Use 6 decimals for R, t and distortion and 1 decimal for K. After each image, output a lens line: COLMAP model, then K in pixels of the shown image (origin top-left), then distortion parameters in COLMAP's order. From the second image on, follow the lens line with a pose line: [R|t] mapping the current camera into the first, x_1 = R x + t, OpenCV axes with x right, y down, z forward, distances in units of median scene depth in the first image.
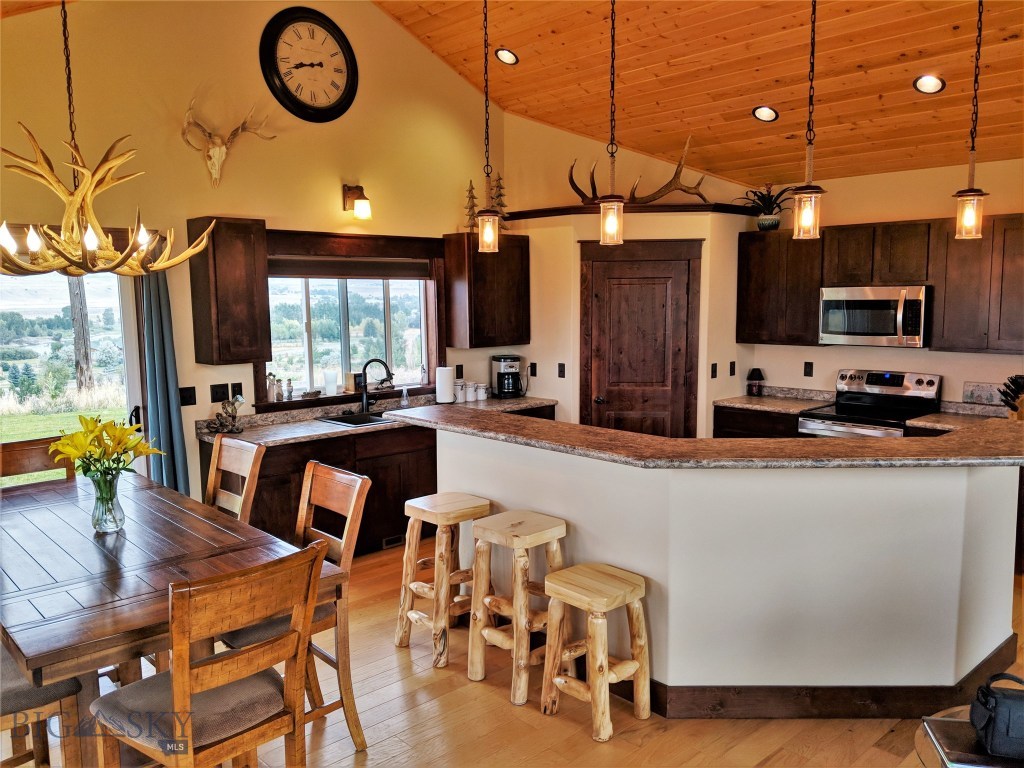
lens RADIAL K [[819.5, 0, 515.3], [0, 819.5, 385.0], [0, 0, 1]] dist [0.057964, -0.034113]
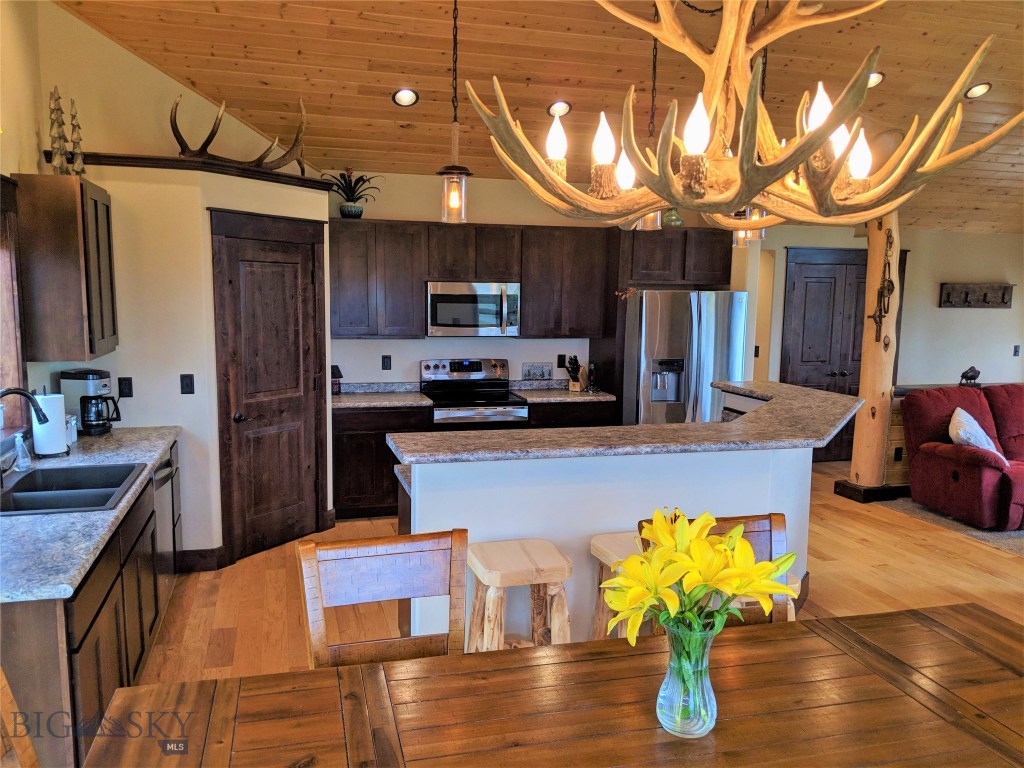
lens RADIAL K [[819.5, 0, 512.2], [0, 819.5, 393.3], [0, 0, 1]] dist [0.057964, -0.034113]
pose [[0.465992, -0.094274, 0.879752, -0.453709], [0.081218, 0.994667, 0.063568, -0.032727], [-0.881054, 0.041830, 0.471163, 0.397612]]
